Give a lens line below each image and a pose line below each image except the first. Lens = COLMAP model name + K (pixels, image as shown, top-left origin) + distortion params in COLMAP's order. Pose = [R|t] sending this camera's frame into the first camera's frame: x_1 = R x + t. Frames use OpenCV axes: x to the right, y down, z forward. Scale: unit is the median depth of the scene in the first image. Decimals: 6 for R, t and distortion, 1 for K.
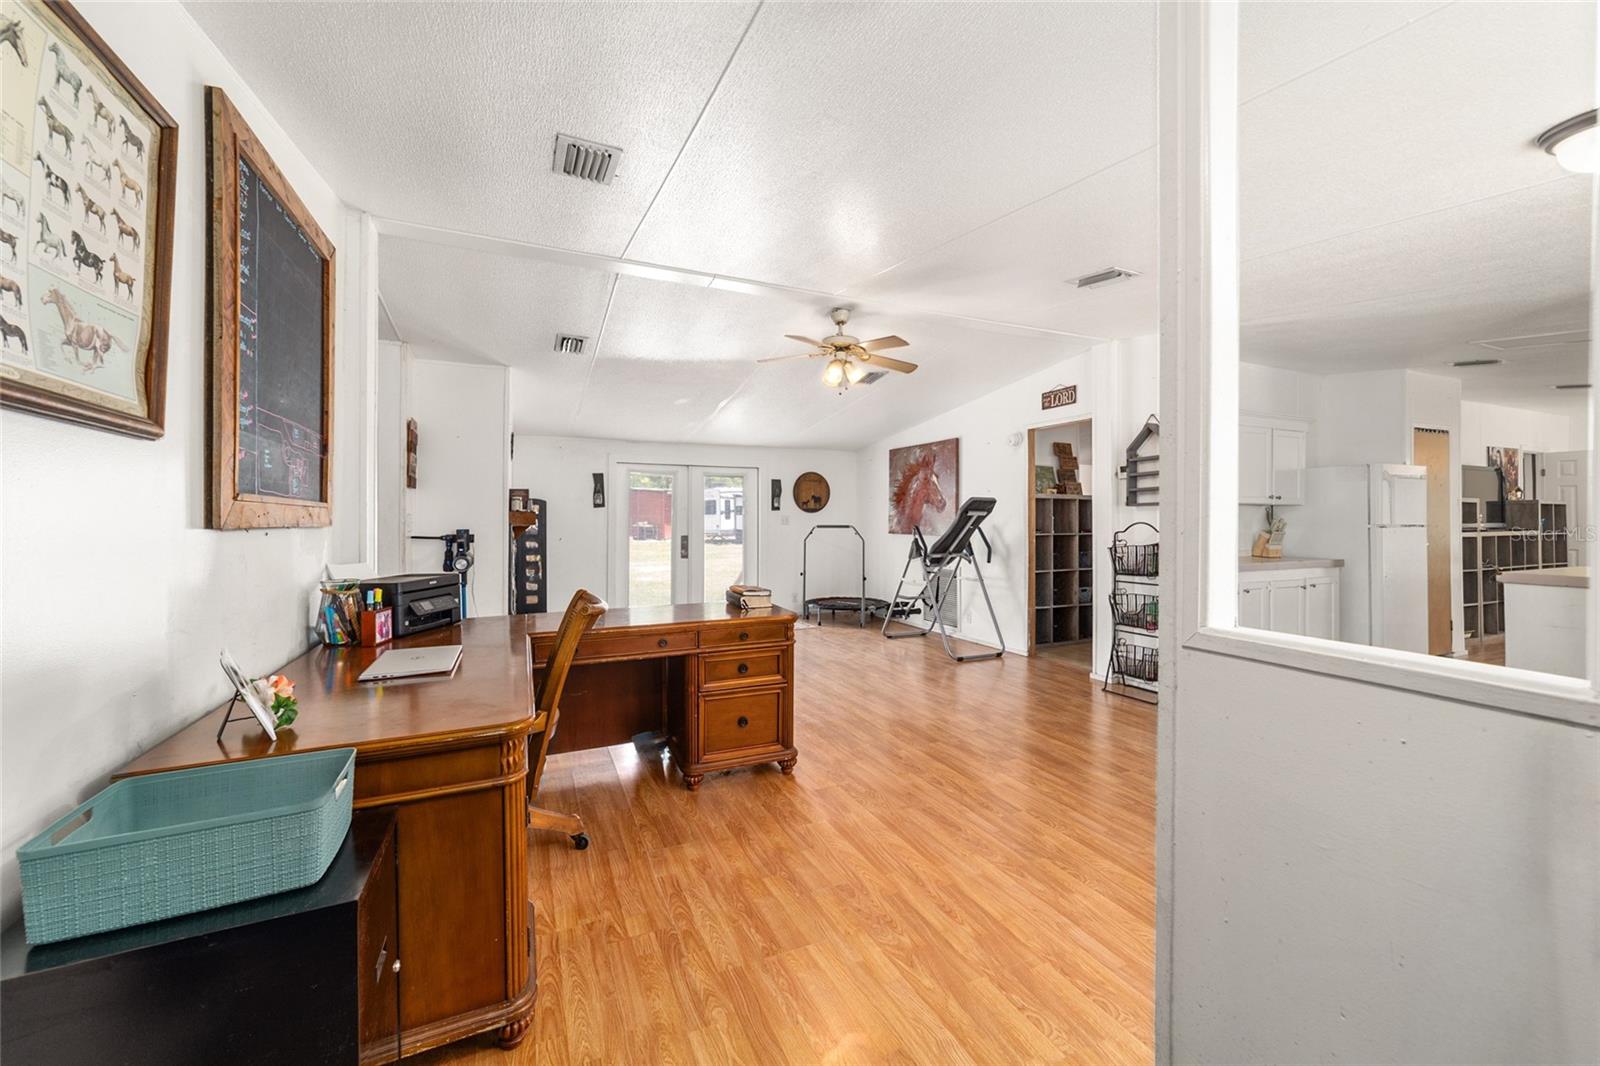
lens RADIAL K [[620.3, 0, 801.3], [0, 620.3, 521.3], [0, 0, 1]] dist [-0.005278, -0.000046]
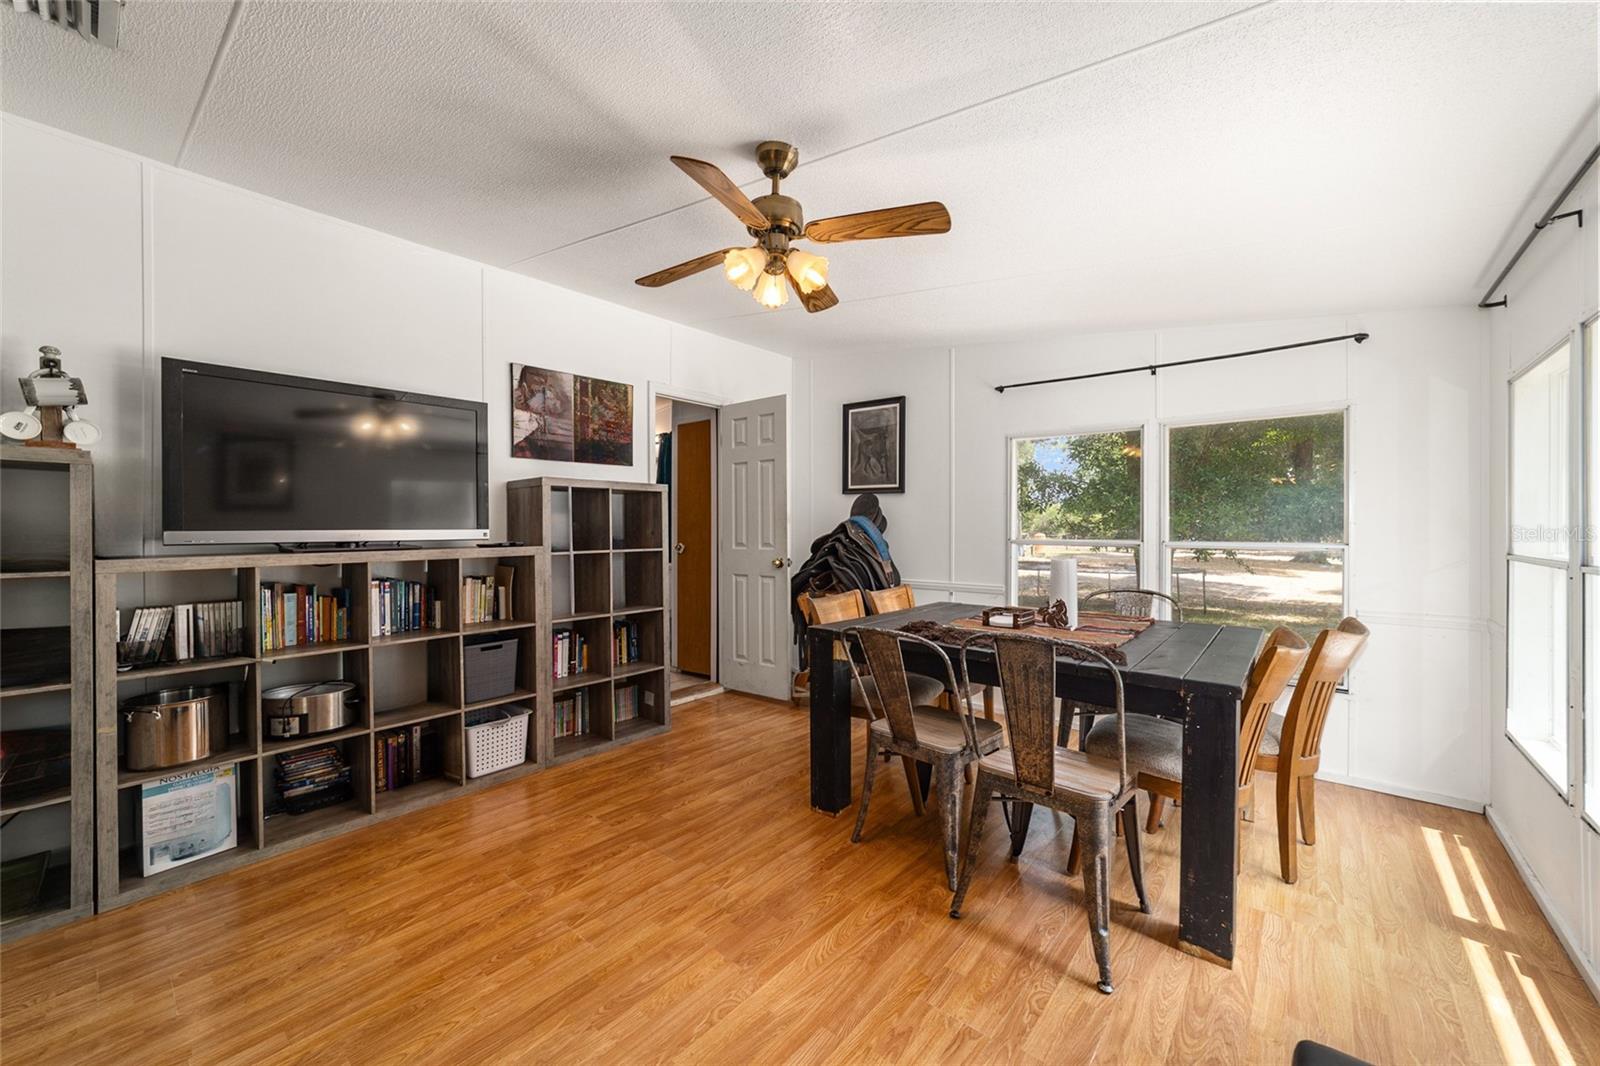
lens RADIAL K [[617.8, 0, 800.0], [0, 617.8, 533.0], [0, 0, 1]] dist [-0.007388, 0.007167]
pose [[0.900884, -0.005490, 0.434026, 1.586582], [0.001603, 0.999955, 0.009321, 0.002072], [-0.434057, -0.007701, 0.900852, 0.707025]]
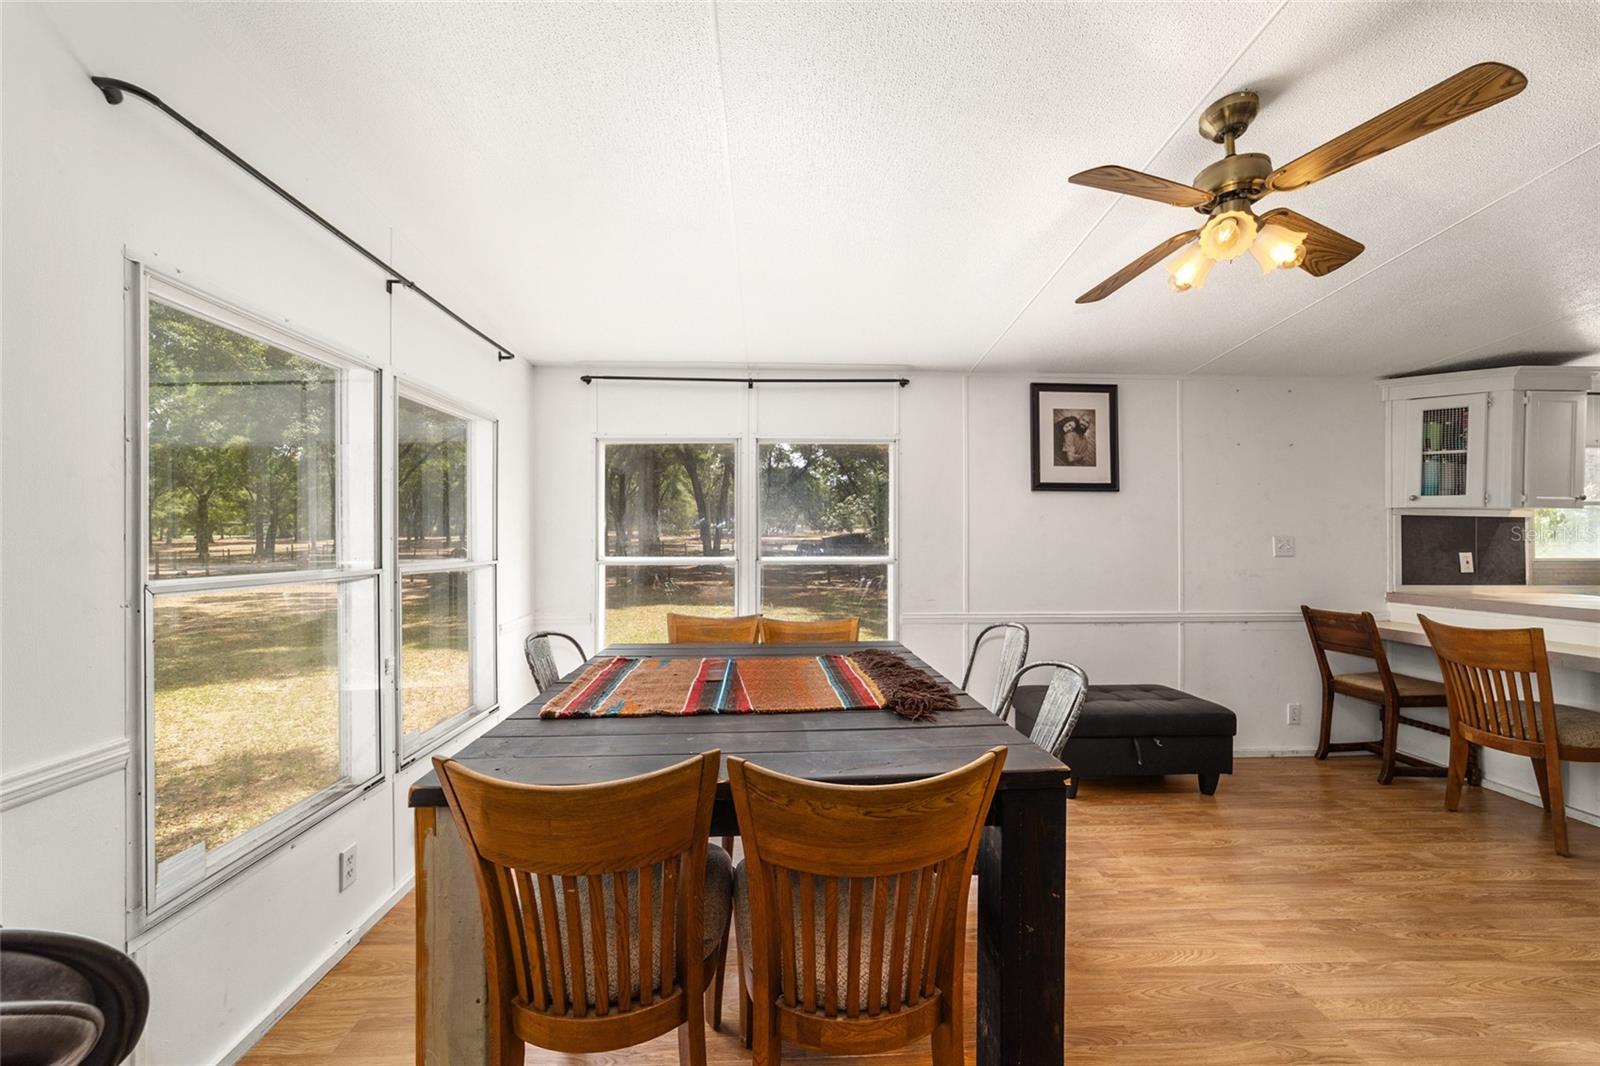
lens RADIAL K [[618.4, 0, 797.6], [0, 618.4, 534.4], [0, 0, 1]] dist [-0.017030, 0.009546]
pose [[-0.929084, 0.002343, 0.369862, 1.824550], [0.001180, 0.999994, -0.003369, -0.001789], [-0.369867, -0.002694, -0.929081, 1.420468]]
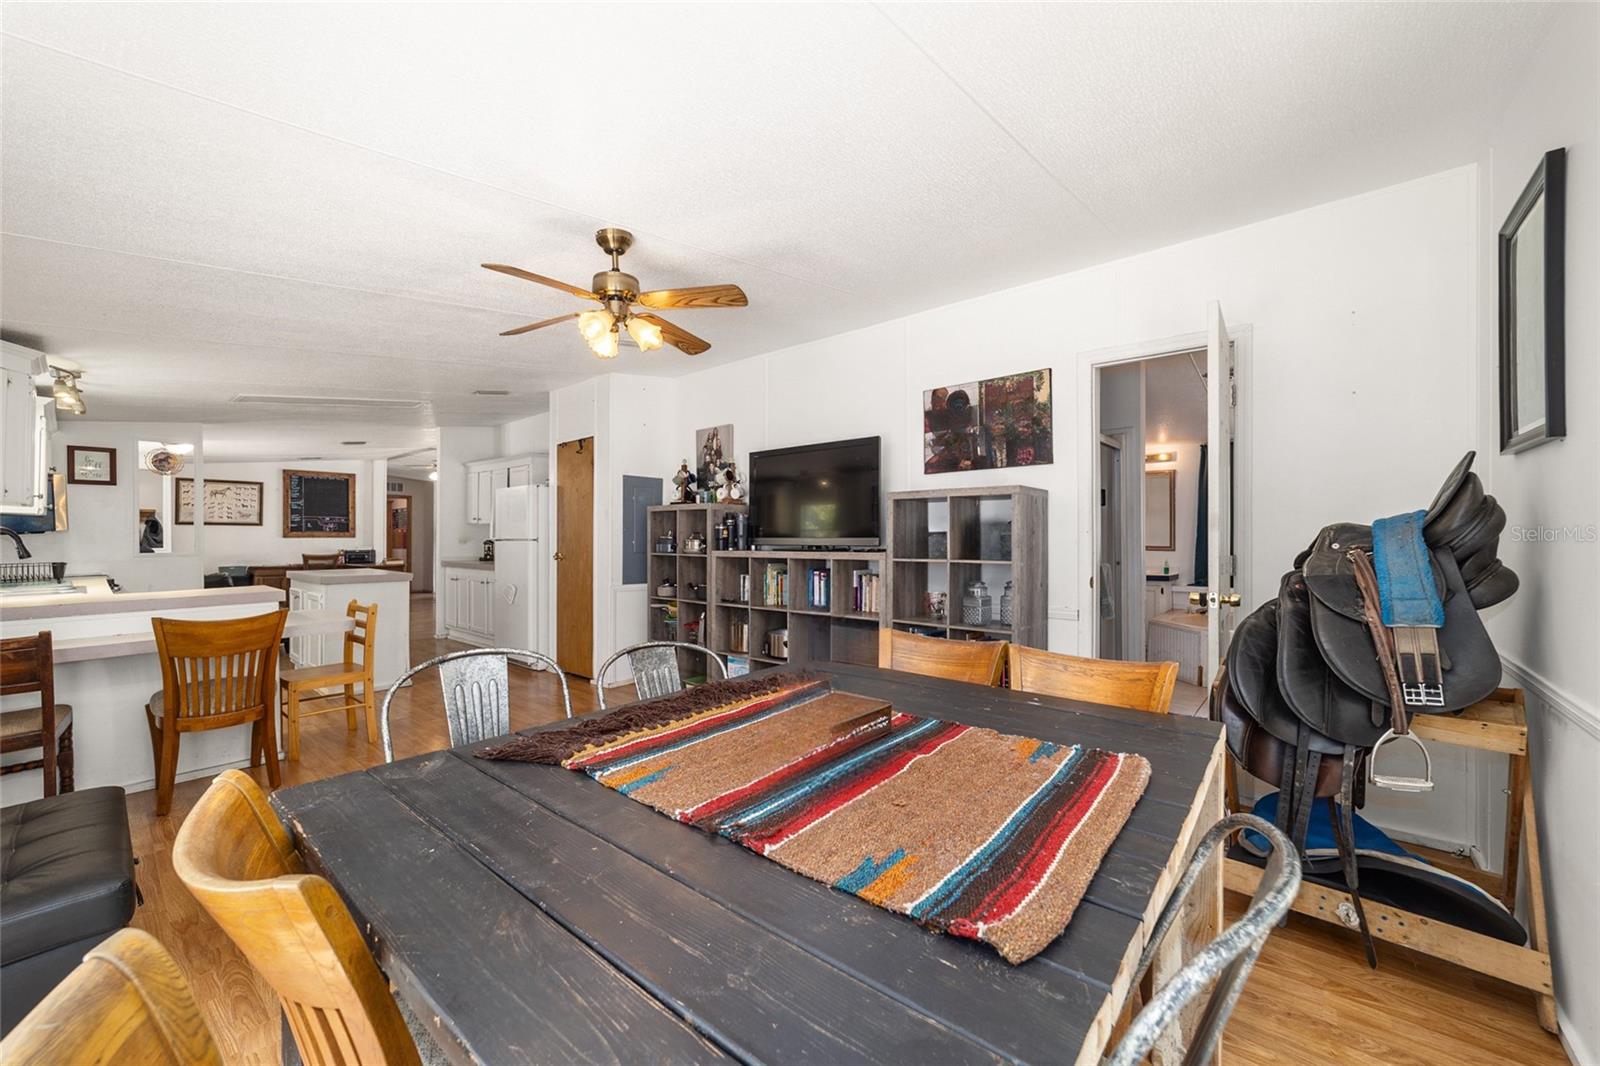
lens RADIAL K [[613.4, 0, 797.5], [0, 613.4, 531.4], [0, 0, 1]] dist [-0.018636, 0.008947]
pose [[0.424542, -0.006995, -0.905381, 2.191083], [0.002283, 0.999975, -0.006655, 0.000669], [0.905405, 0.000759, 0.424548, 0.975013]]
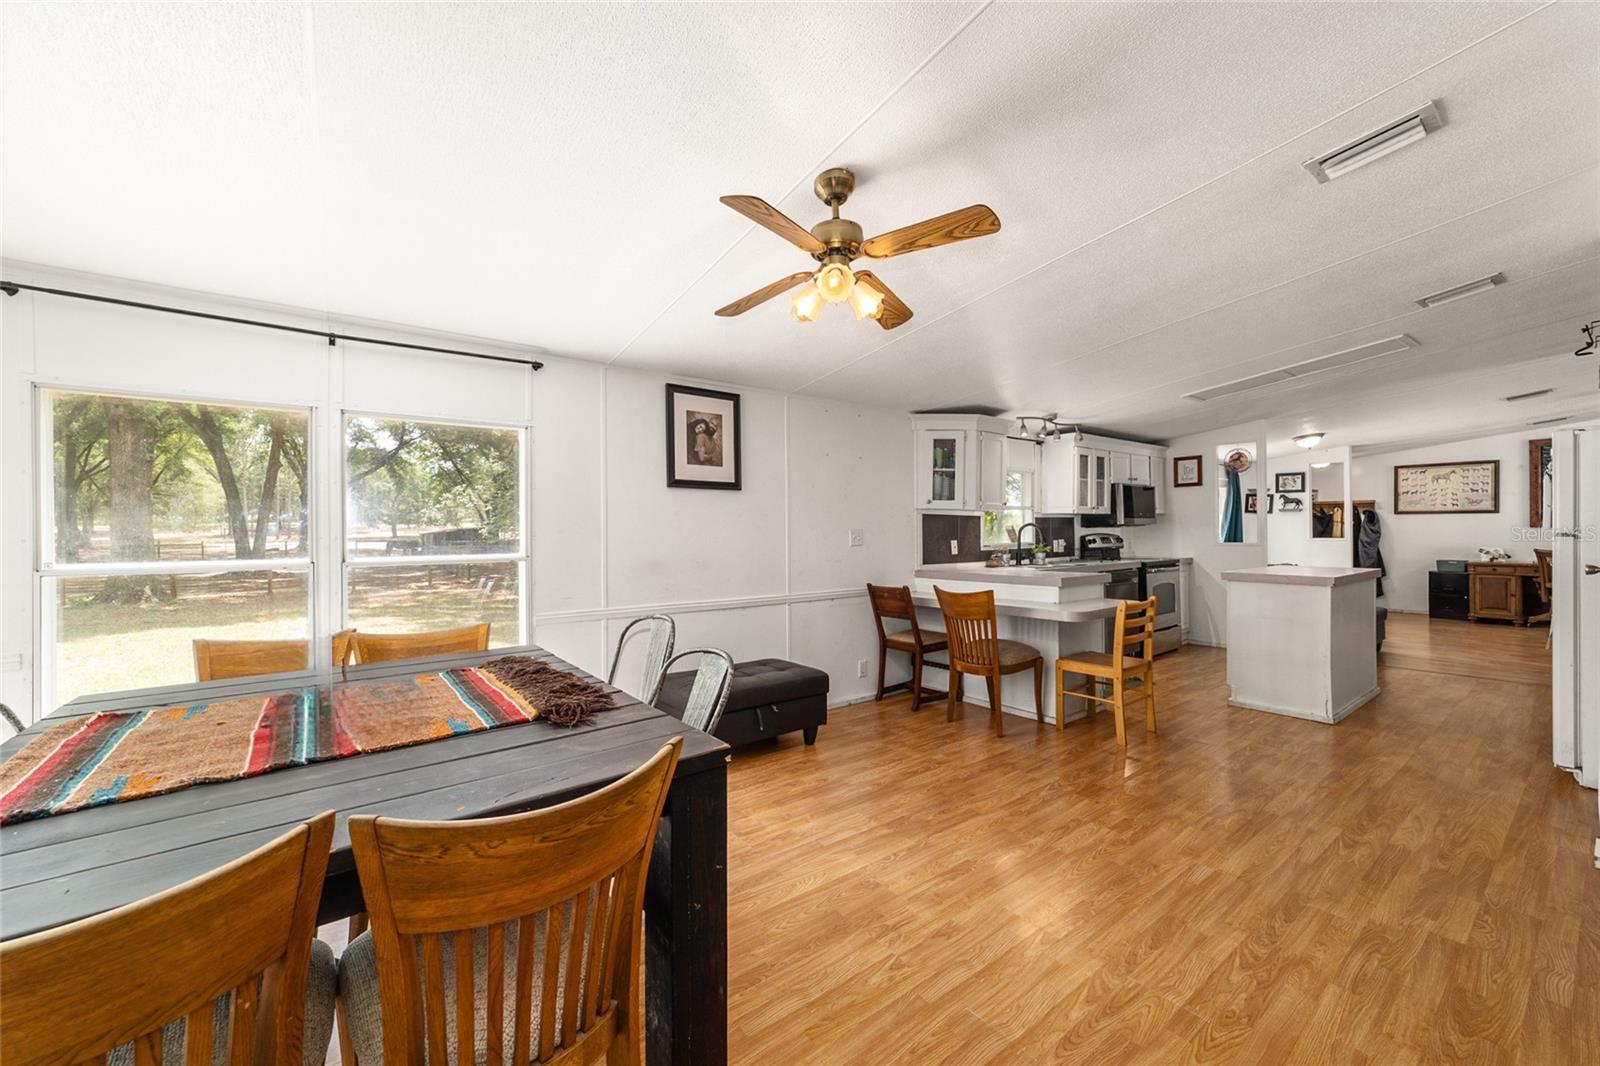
lens RADIAL K [[616.6, 0, 797.4], [0, 616.6, 530.9], [0, 0, 1]] dist [-0.016244, 0.008663]
pose [[-0.976668, 0.006331, -0.214660, 1.842067], [0.006003, 0.999980, 0.002180, -0.001963], [0.214669, 0.000841, -0.976686, 1.417010]]
